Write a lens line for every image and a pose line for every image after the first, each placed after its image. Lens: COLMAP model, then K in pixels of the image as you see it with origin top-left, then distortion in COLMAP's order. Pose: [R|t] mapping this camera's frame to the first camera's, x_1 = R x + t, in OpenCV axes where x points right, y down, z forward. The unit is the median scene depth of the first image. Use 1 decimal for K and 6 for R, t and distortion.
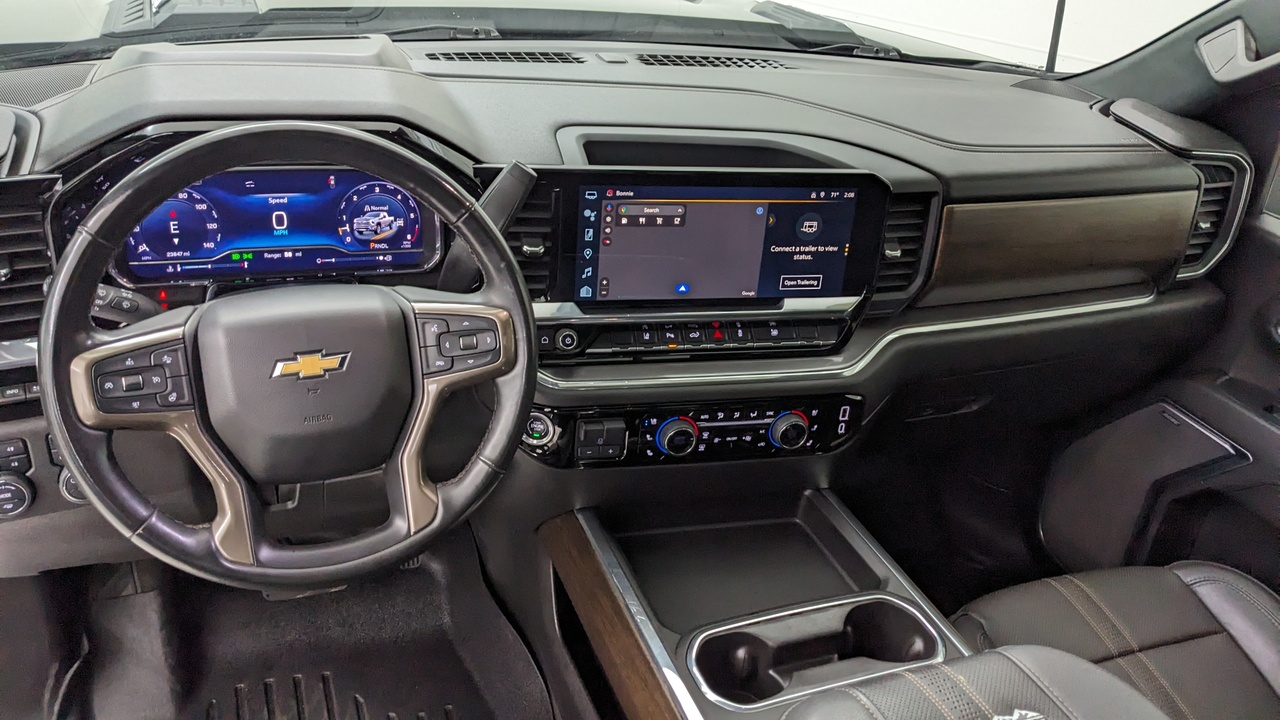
lens RADIAL K [[1025.8, 0, 675.4], [0, 1025.8, 369.7], [0, 0, 1]] dist [0.038440, -0.078279]
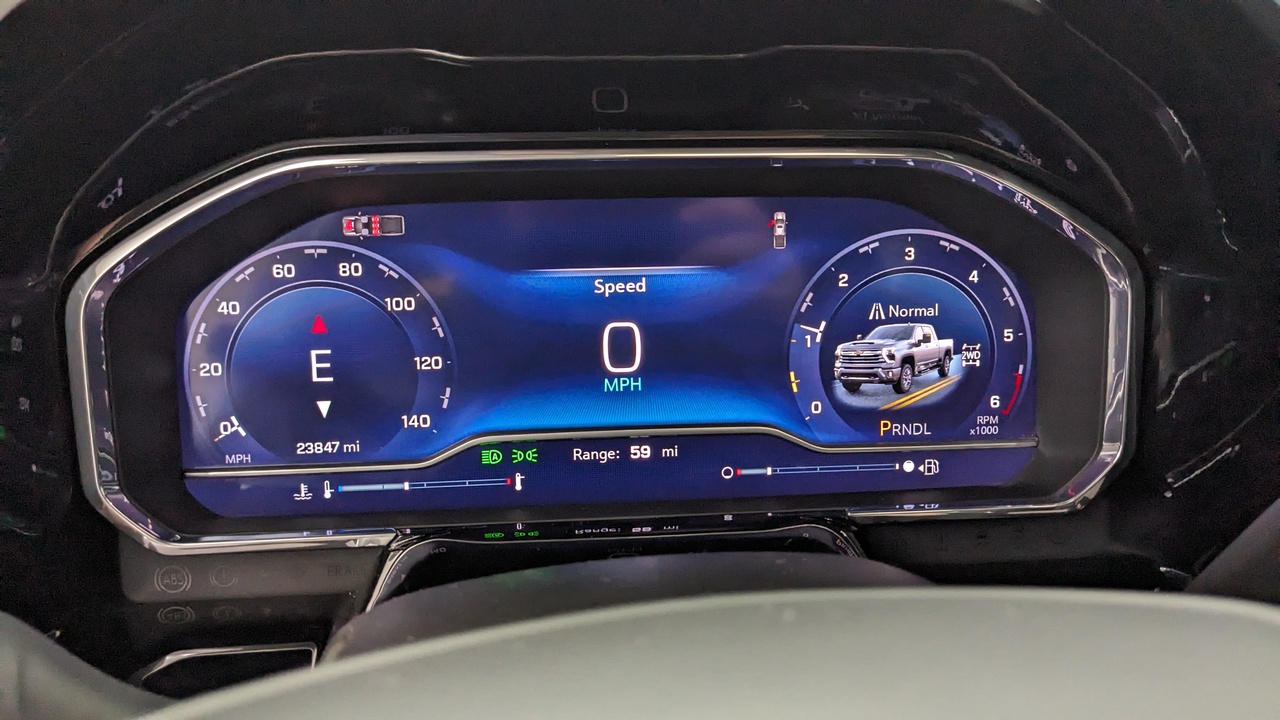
lens RADIAL K [[1025.8, 0, 661.7], [0, 1025.8, 345.4], [0, 0, 1]] dist [0.038440, -0.078279]
pose [[0.947586, -0.024304, -0.318576, -0.260065], [-0.048043, 0.974927, -0.217276, -0.073143], [0.315869, 0.221193, 0.922659, 0.681910]]
